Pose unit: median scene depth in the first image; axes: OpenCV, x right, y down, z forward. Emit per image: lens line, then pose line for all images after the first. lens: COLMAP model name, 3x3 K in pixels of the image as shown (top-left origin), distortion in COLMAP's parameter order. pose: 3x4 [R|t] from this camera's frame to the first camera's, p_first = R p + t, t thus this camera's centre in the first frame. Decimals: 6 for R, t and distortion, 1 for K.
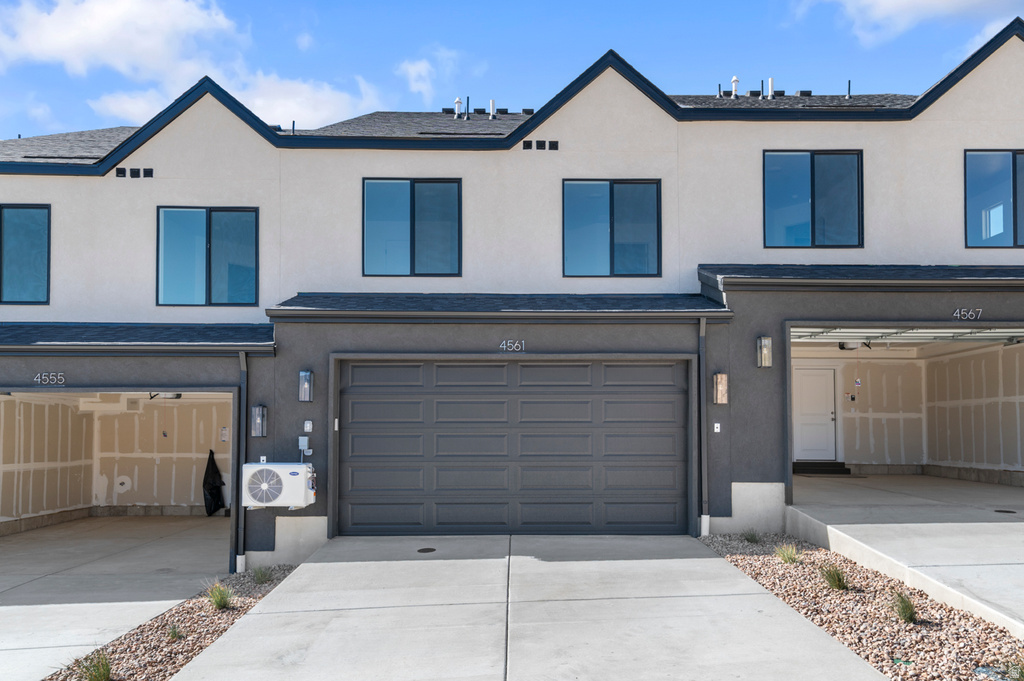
lens RADIAL K [[715.1, 0, 511.6], [0, 715.1, 334.2], [0, 0, 1]] dist [0.036368, -0.014184]
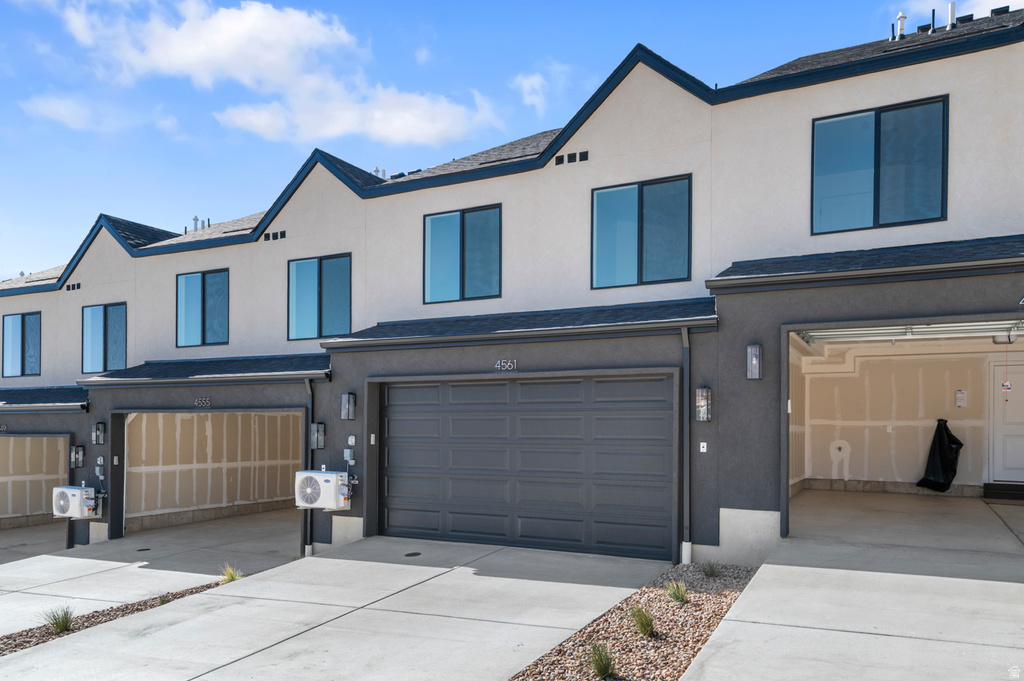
lens RADIAL K [[715.1, 0, 509.4], [0, 715.1, 344.6], [0, 0, 1]] dist [0.036368, -0.014184]
pose [[0.886431, -0.050627, -0.460083, 0.484974], [0.061082, 0.998102, 0.007857, -0.021856], [0.458812, -0.035068, 0.887841, 0.079286]]
